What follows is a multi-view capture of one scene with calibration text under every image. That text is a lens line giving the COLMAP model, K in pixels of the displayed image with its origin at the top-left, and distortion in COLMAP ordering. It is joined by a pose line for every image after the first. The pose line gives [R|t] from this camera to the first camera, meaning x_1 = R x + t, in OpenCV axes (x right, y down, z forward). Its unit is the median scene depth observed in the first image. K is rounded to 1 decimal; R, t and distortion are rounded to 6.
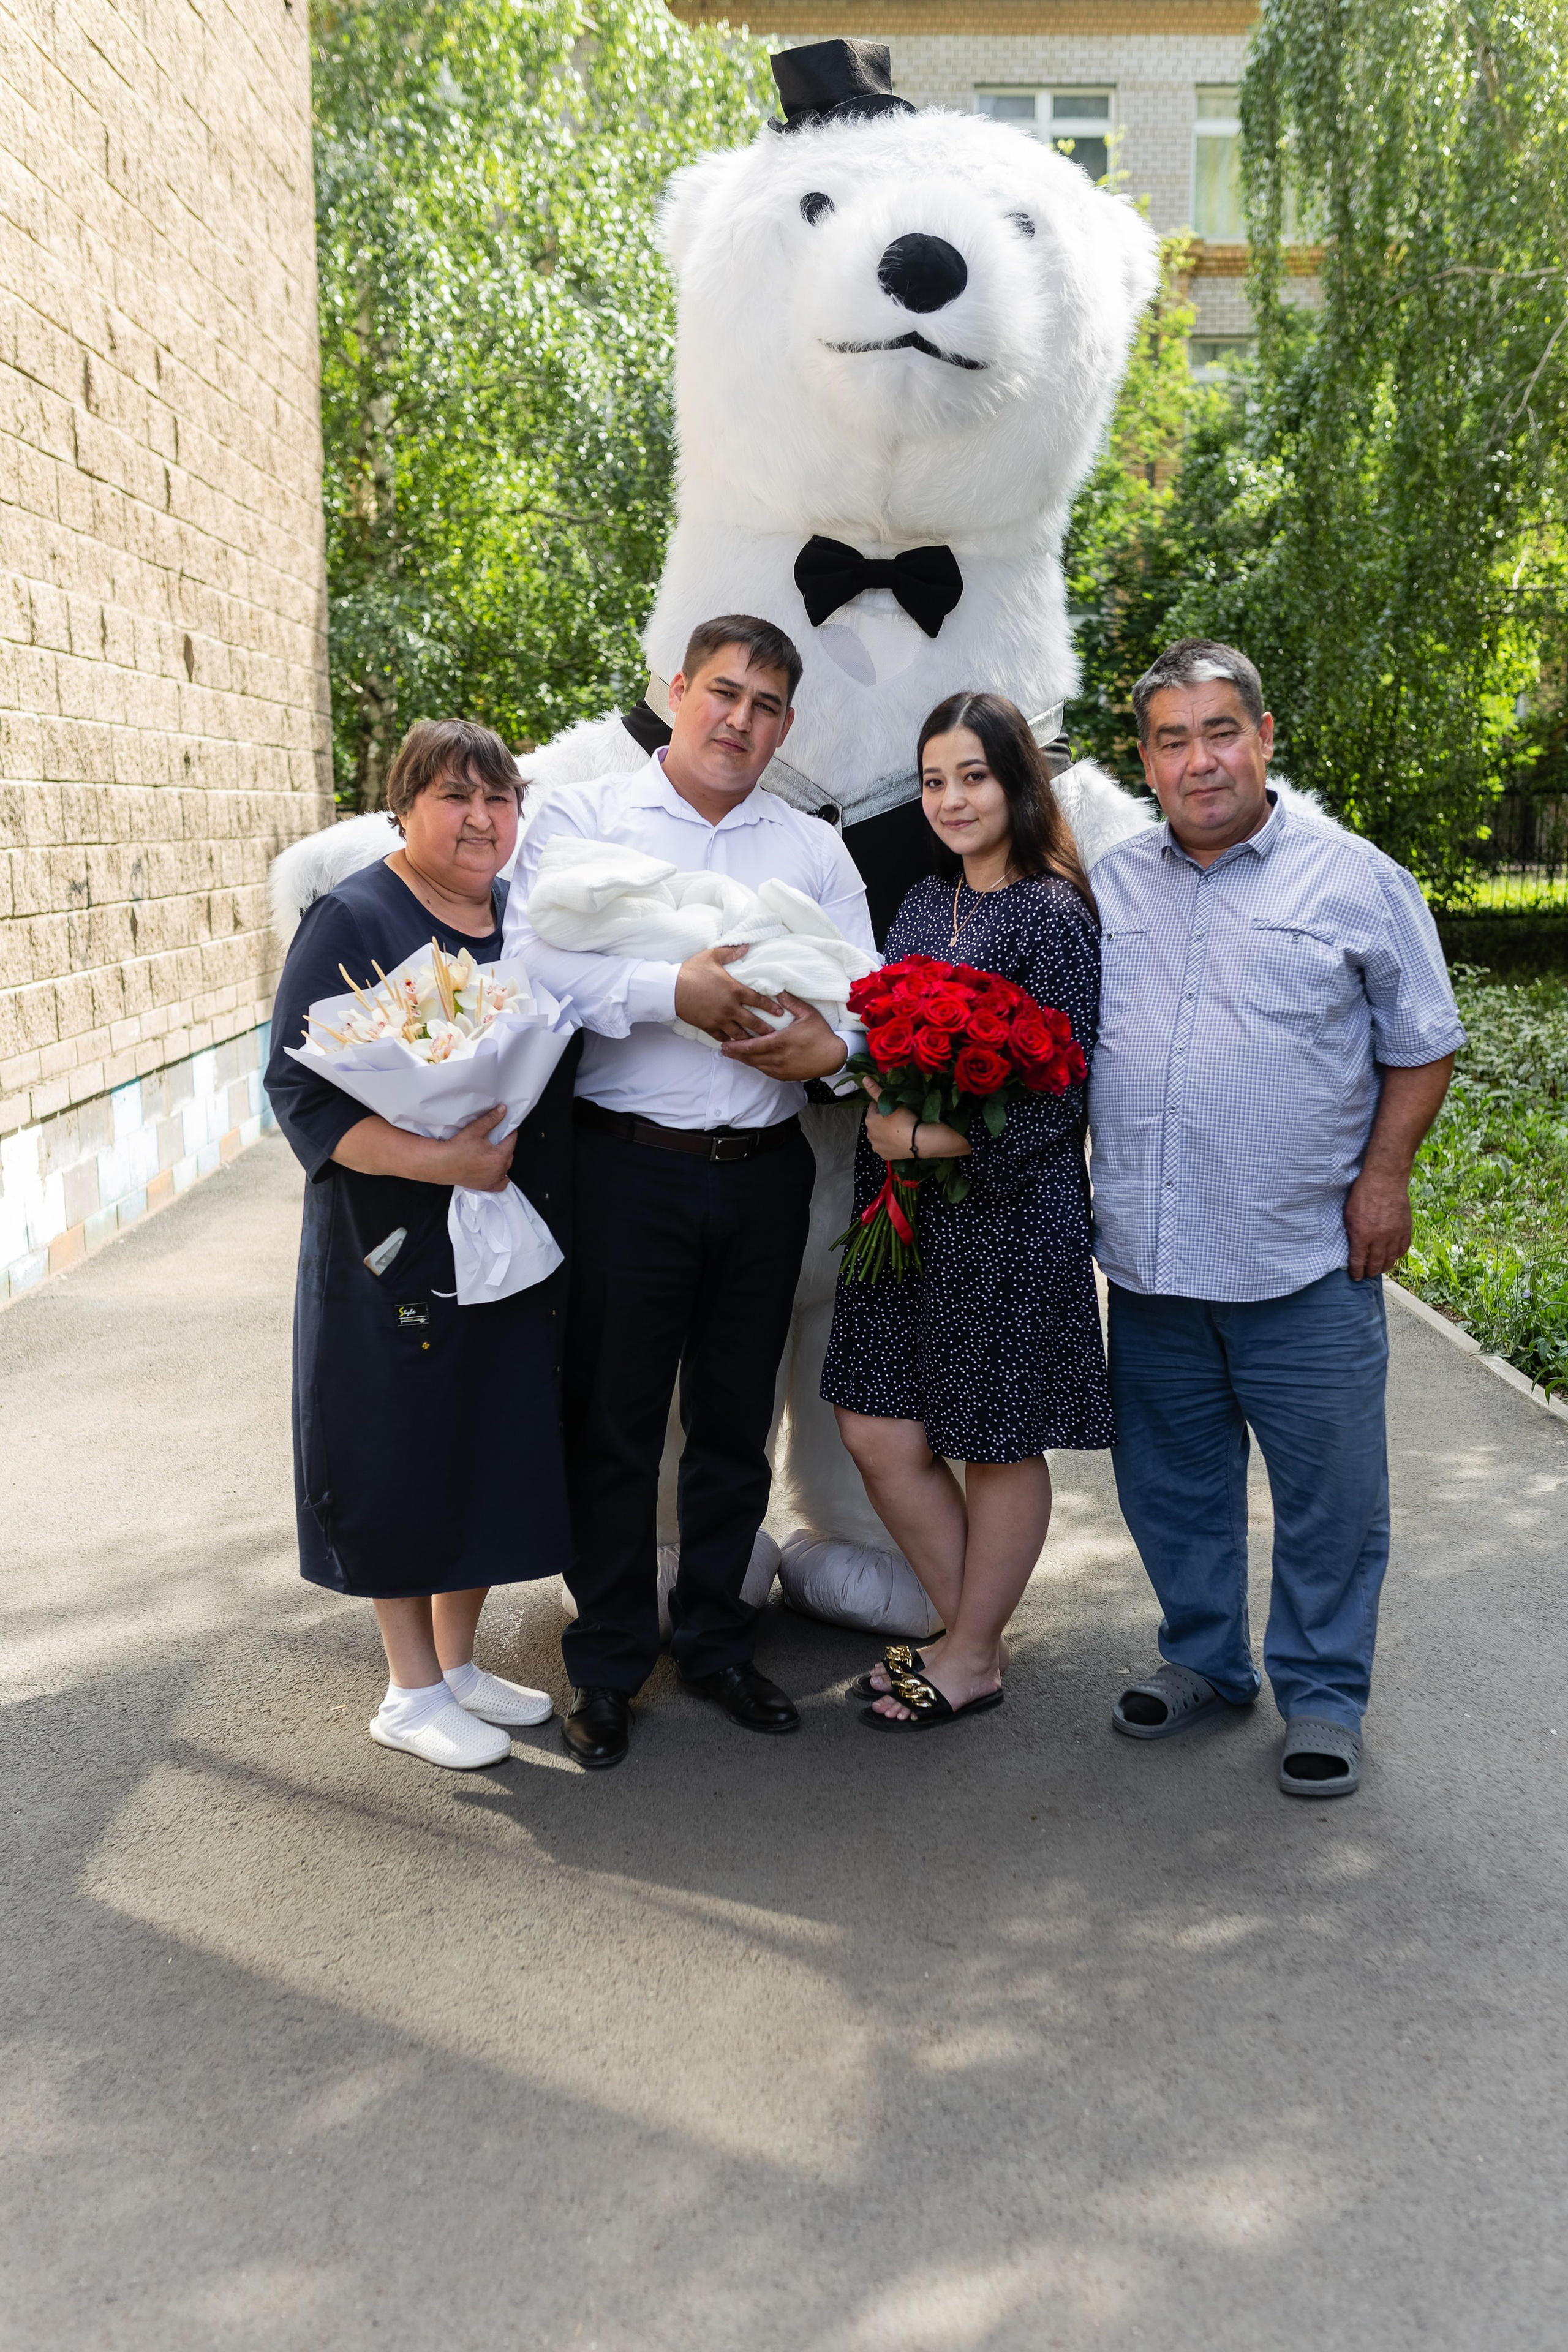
lens RADIAL K [[2362.1, 0, 745.0], [0, 2362.1, 1230.3], [0, 0, 1]] dist [-0.007266, 0.098293]
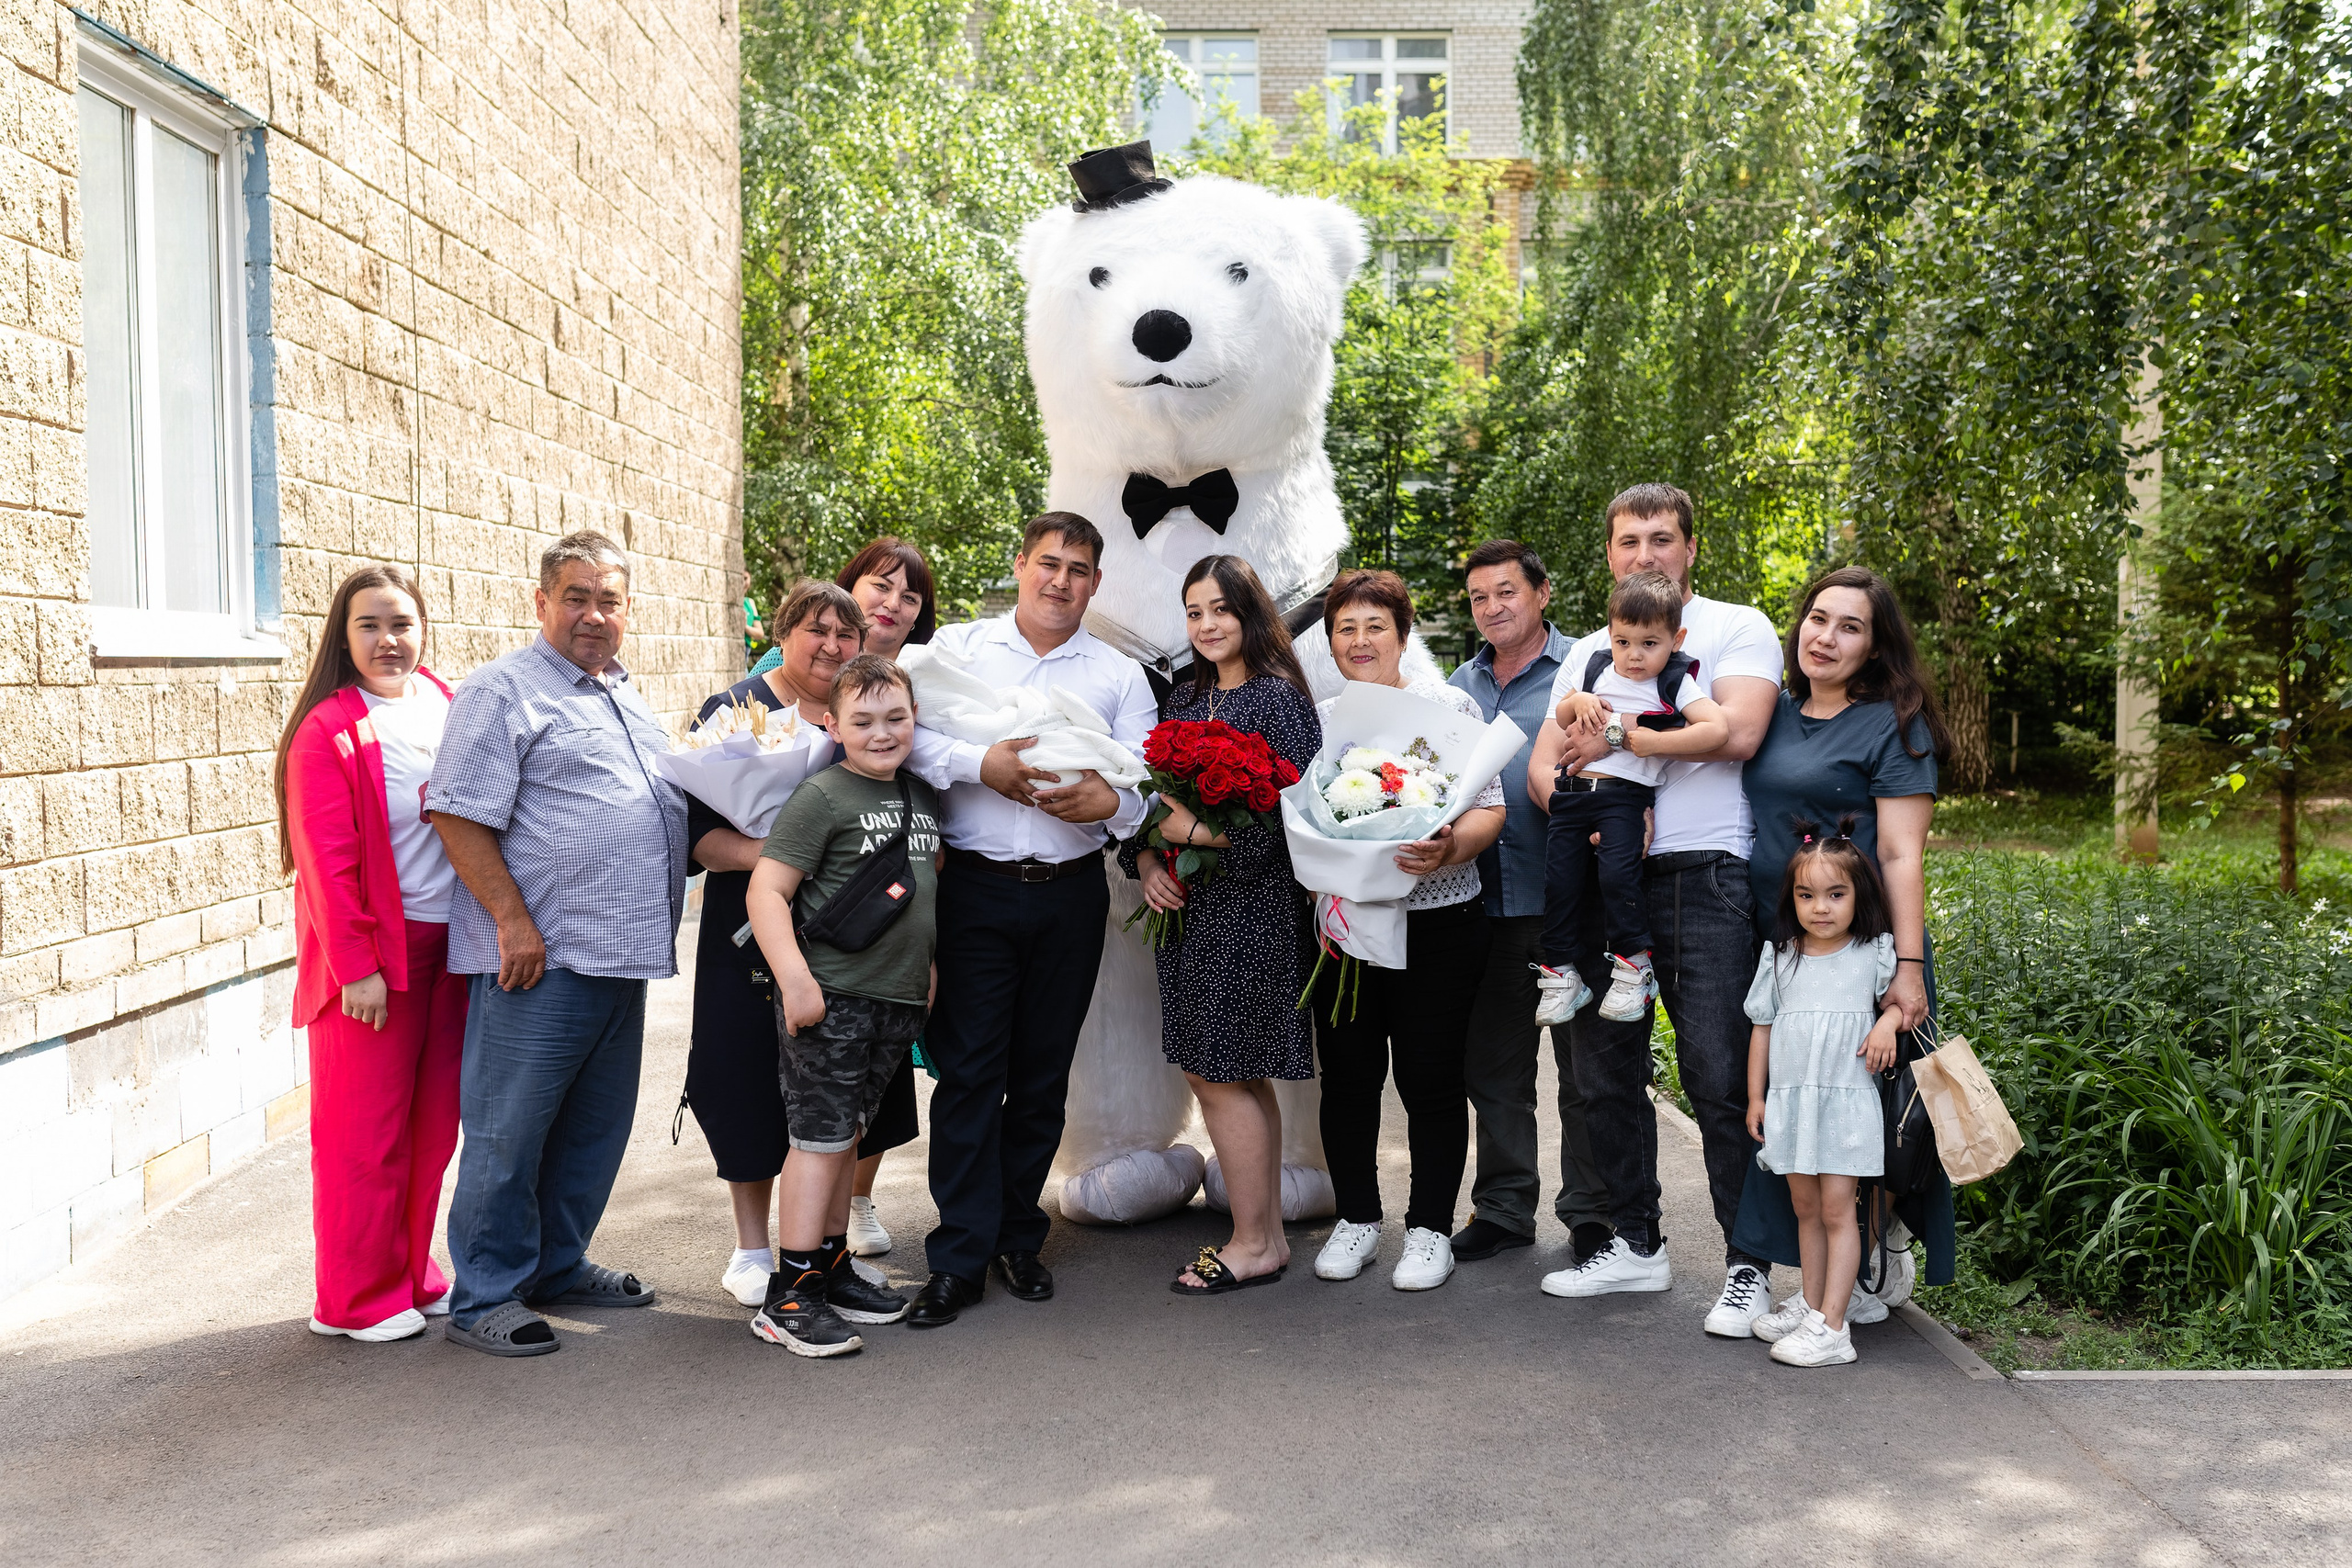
lens RADIAL K [[2392.7, 0, 1171.3], [0, 2392.7, 779.1], [0, 0, 1]] dist [0.027488, -0.019357]
pose [[0.999997, 0.000525, -0.002251, 0.034350], [-0.000803, 0.992098, -0.125464, 0.029685], [0.002167, 0.125466, 0.992096, -0.150102]]
